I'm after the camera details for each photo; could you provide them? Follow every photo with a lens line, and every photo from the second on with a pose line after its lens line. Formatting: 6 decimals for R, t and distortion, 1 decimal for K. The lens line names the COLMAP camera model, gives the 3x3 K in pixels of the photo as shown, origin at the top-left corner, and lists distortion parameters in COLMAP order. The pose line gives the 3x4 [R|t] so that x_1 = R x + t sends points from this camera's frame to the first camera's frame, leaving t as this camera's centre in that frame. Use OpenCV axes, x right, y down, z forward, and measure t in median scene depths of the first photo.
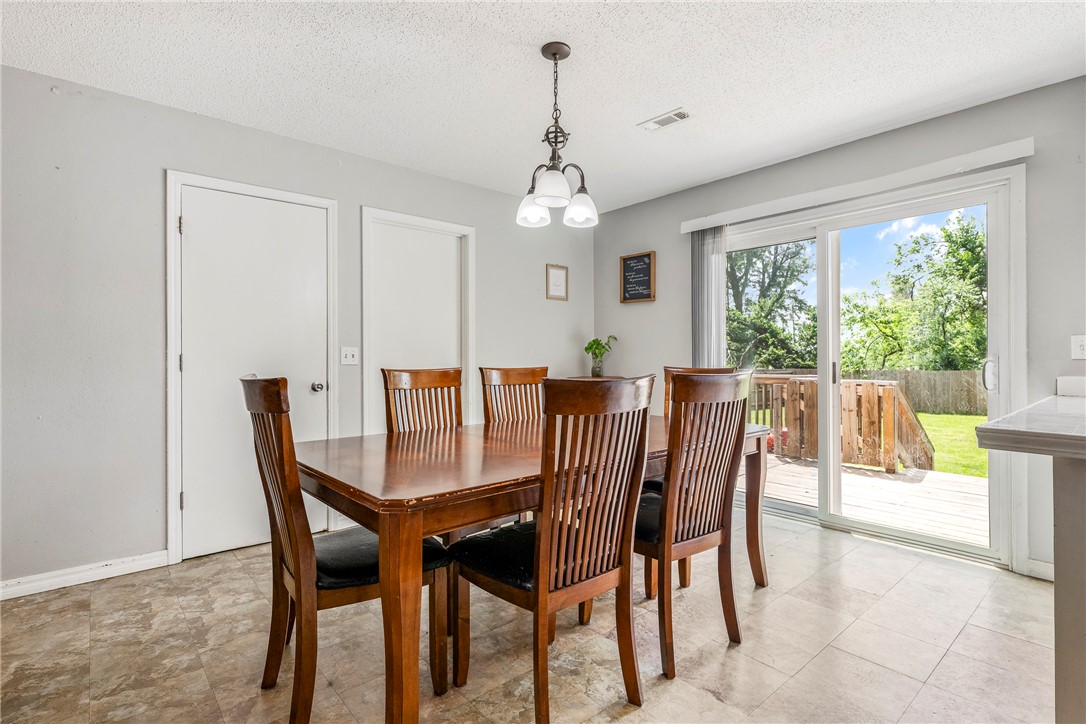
lens RADIAL K [[531.7, 0, 543.0], [0, 531.7, 362.0], [0, 0, 1]] dist [0.001046, 0.000225]
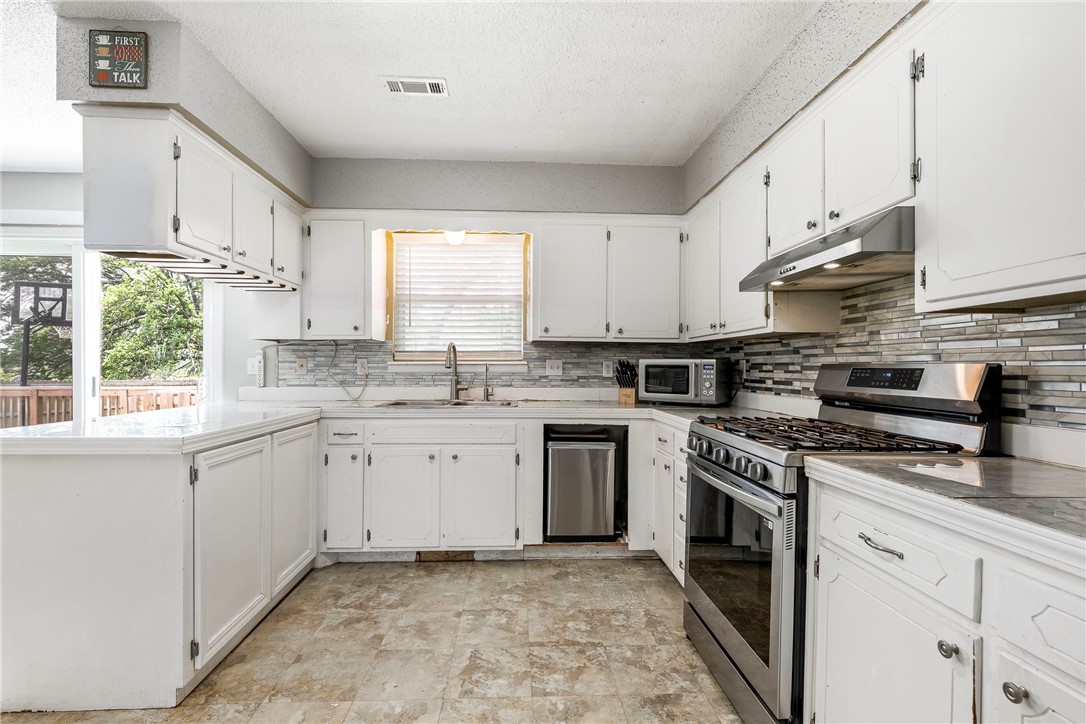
lens RADIAL K [[495.1, 0, 541.2], [0, 495.1, 368.2], [0, 0, 1]] dist [0.000987, 0.000154]
pose [[0.615487, 0.004826, 0.788132, 0.255557], [0.000380, 0.999979, -0.006420, -0.007727], [-0.788147, 0.004251, 0.615473, -0.252611]]
